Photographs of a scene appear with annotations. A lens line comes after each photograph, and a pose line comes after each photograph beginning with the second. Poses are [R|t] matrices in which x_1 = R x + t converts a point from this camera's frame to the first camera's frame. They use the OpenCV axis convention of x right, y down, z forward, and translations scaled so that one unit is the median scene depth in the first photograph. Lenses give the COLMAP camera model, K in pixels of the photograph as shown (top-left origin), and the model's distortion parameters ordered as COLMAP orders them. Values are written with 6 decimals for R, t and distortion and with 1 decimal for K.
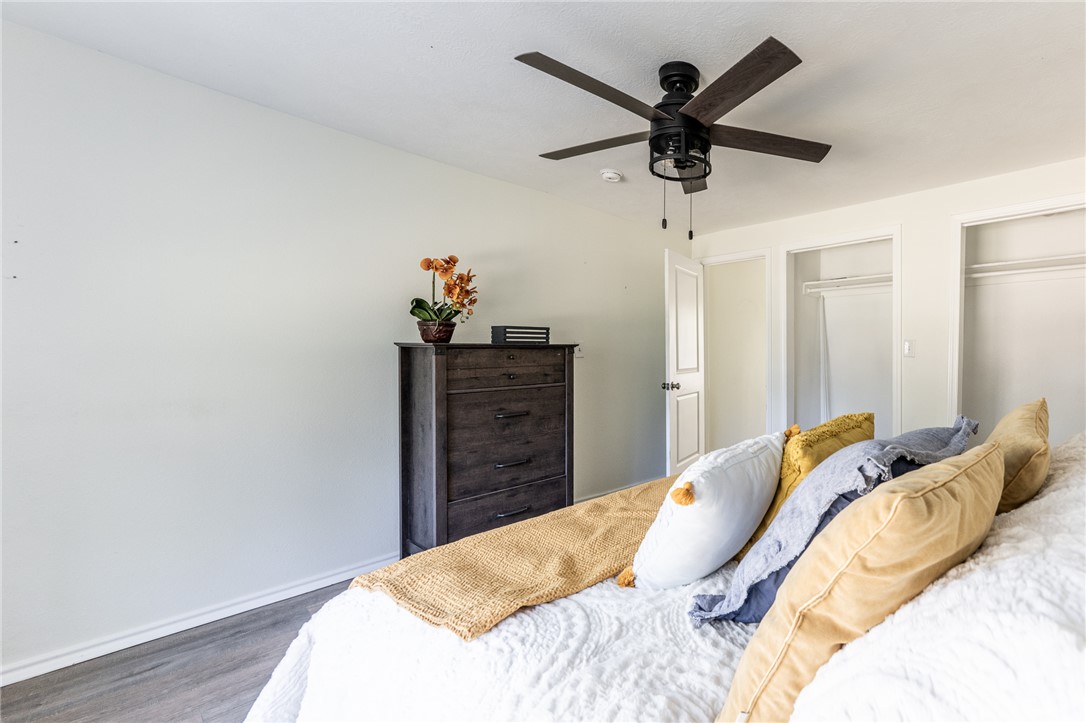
lens RADIAL K [[462.6, 0, 537.8], [0, 462.6, 354.8], [0, 0, 1]] dist [-0.000102, 0.000027]
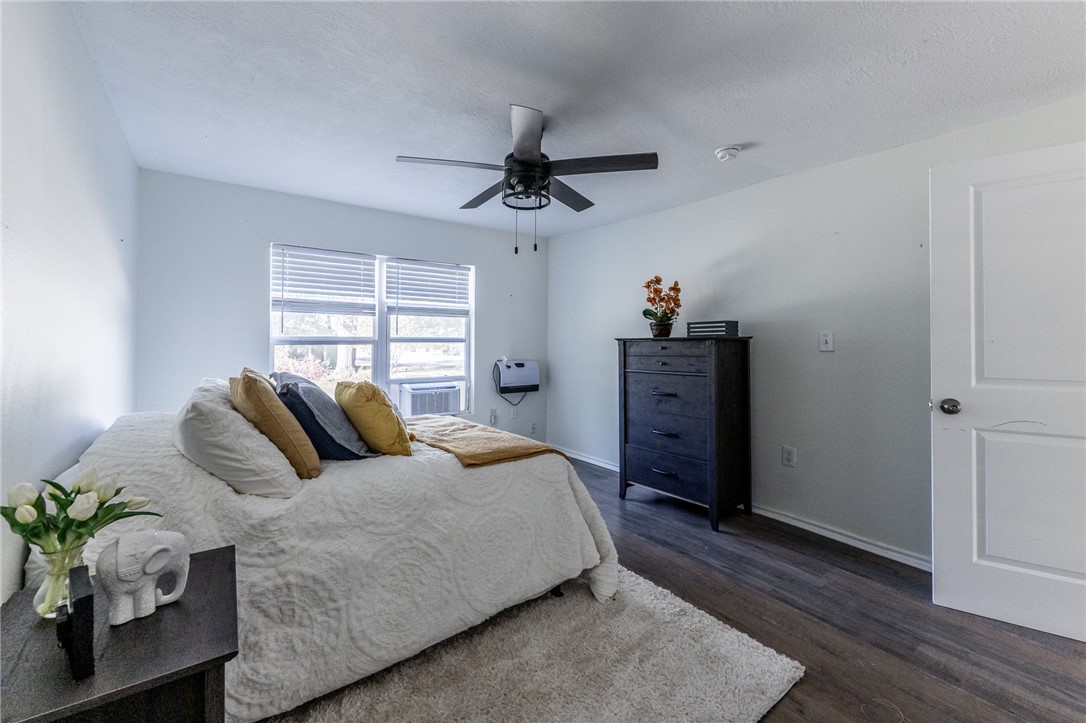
lens RADIAL K [[448.4, 0, 542.4], [0, 448.4, 327.3], [0, 0, 1]] dist [-0.000672, -0.000096]
pose [[-0.068712, -0.033922, -0.997060, 1.137063], [-0.007415, 0.999412, -0.033491, -0.008375], [0.997609, 0.005092, -0.068923, 0.718618]]
